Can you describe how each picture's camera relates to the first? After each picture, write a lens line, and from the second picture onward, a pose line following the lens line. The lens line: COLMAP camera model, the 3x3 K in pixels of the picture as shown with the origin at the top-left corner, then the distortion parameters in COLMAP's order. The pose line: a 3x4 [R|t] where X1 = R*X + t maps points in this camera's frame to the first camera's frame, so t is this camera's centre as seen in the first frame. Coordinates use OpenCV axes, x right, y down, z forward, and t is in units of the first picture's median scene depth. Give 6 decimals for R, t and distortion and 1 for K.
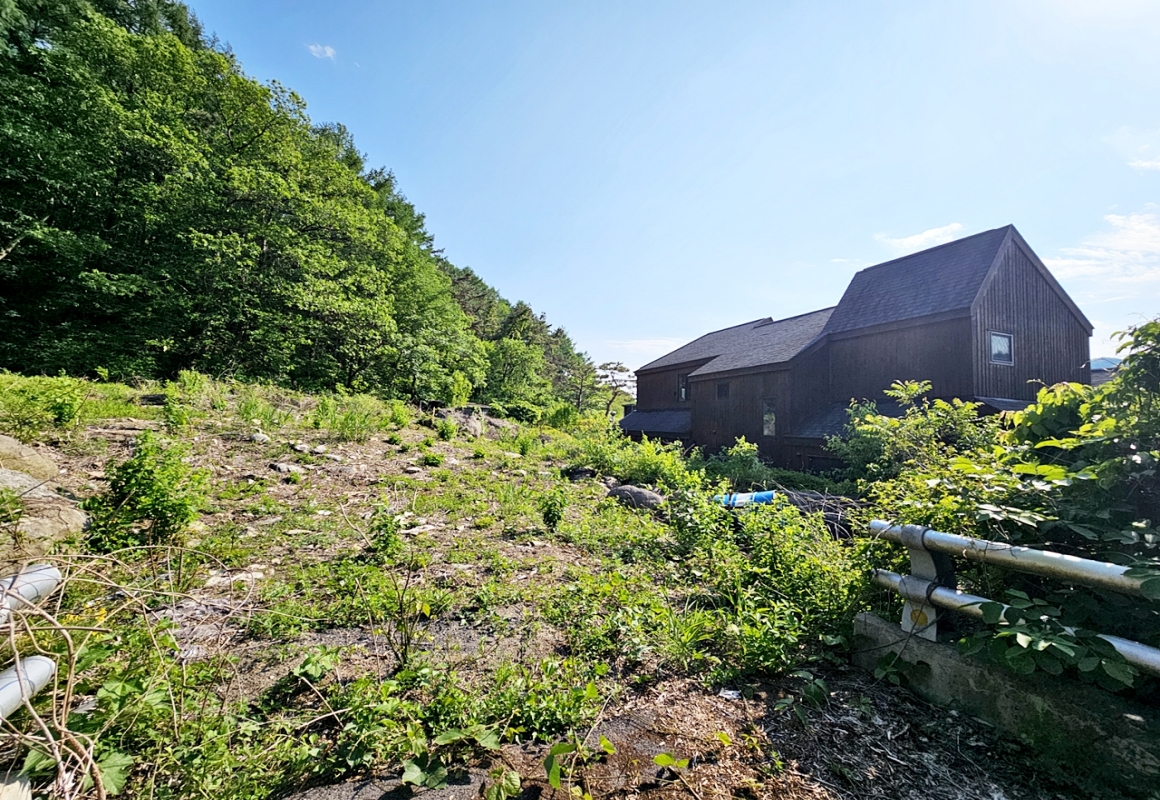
lens RADIAL K [[474.2, 0, 576.6], [0, 474.2, 397.8], [0, 0, 1]] dist [-0.003402, -0.000269]
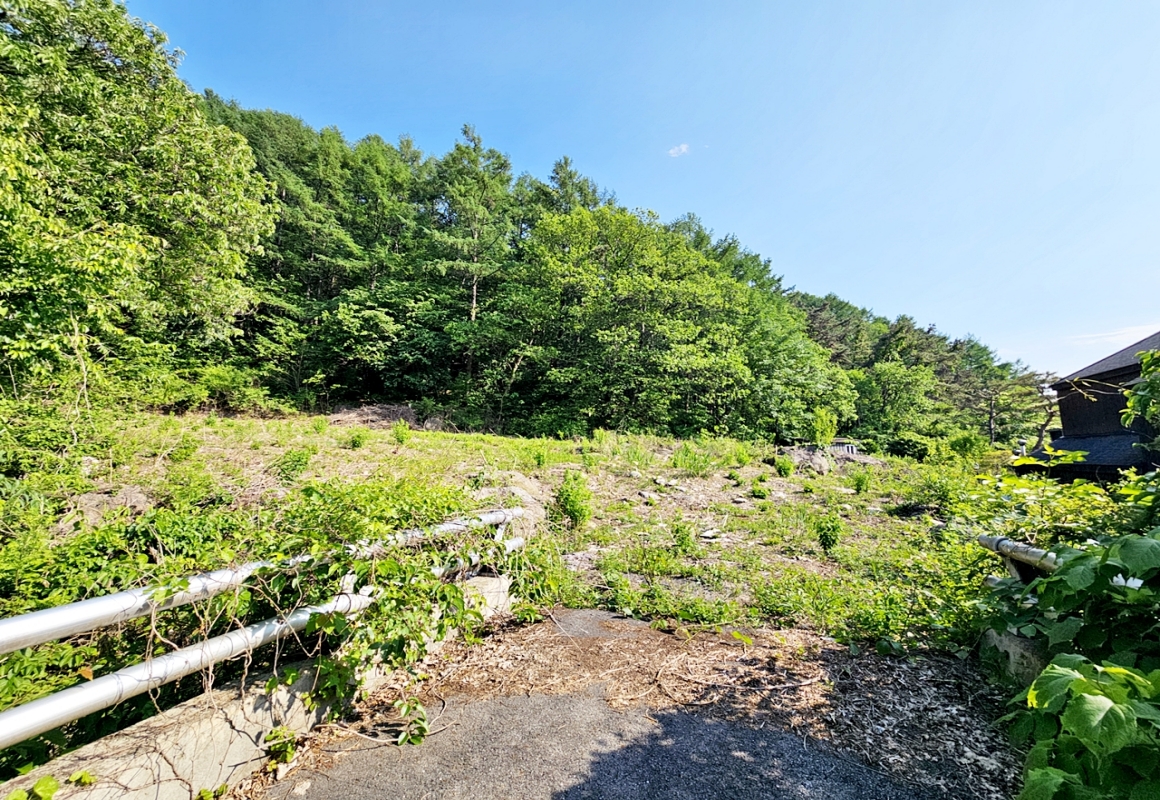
lens RADIAL K [[474.2, 0, 576.6], [0, 474.2, 397.8], [0, 0, 1]] dist [-0.003402, -0.000269]
pose [[0.717961, -0.116174, -0.686321, 0.099976], [0.059971, 0.992632, -0.105287, -0.002088], [0.693495, 0.034433, 0.719638, -0.075043]]
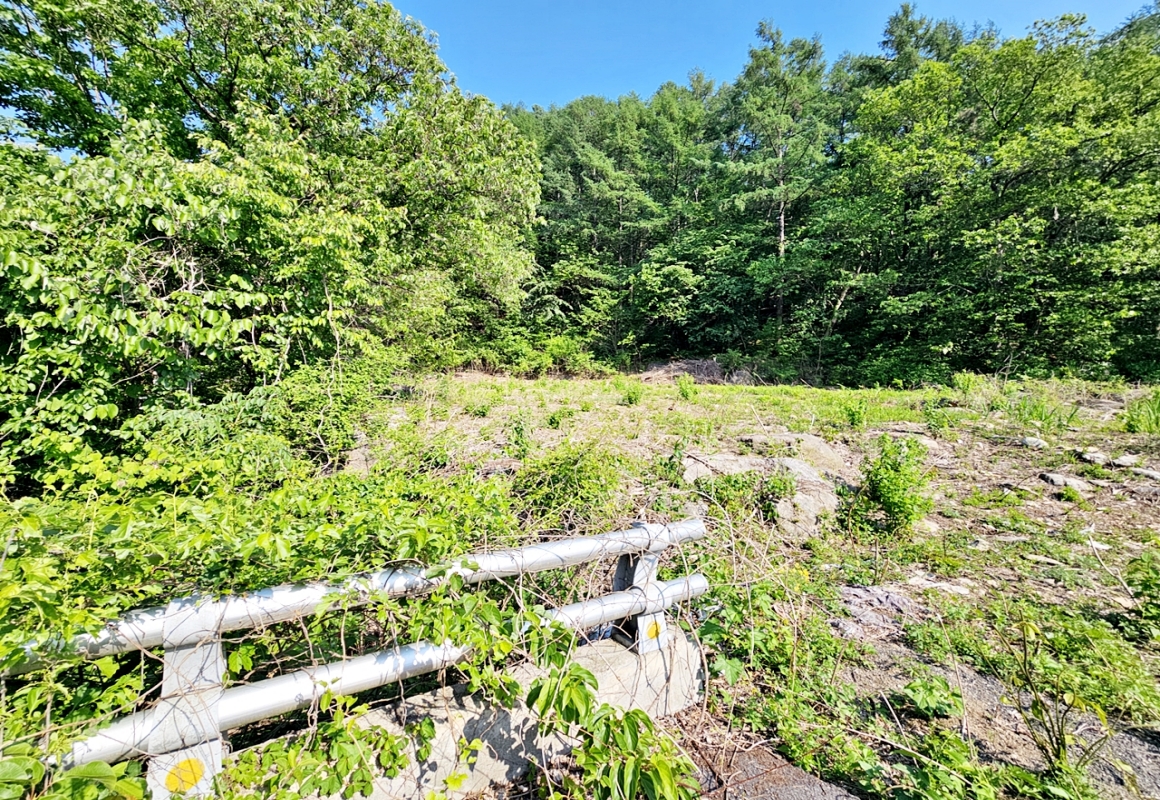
lens RADIAL K [[473.7, 0, 582.7], [0, 473.7, 397.4], [0, 0, 1]] dist [0.000769, 0.000053]
pose [[0.150208, -0.060386, -0.986809, 0.033545], [0.059826, 0.996859, -0.051895, -0.001192], [0.986843, -0.051242, 0.153349, 0.024747]]
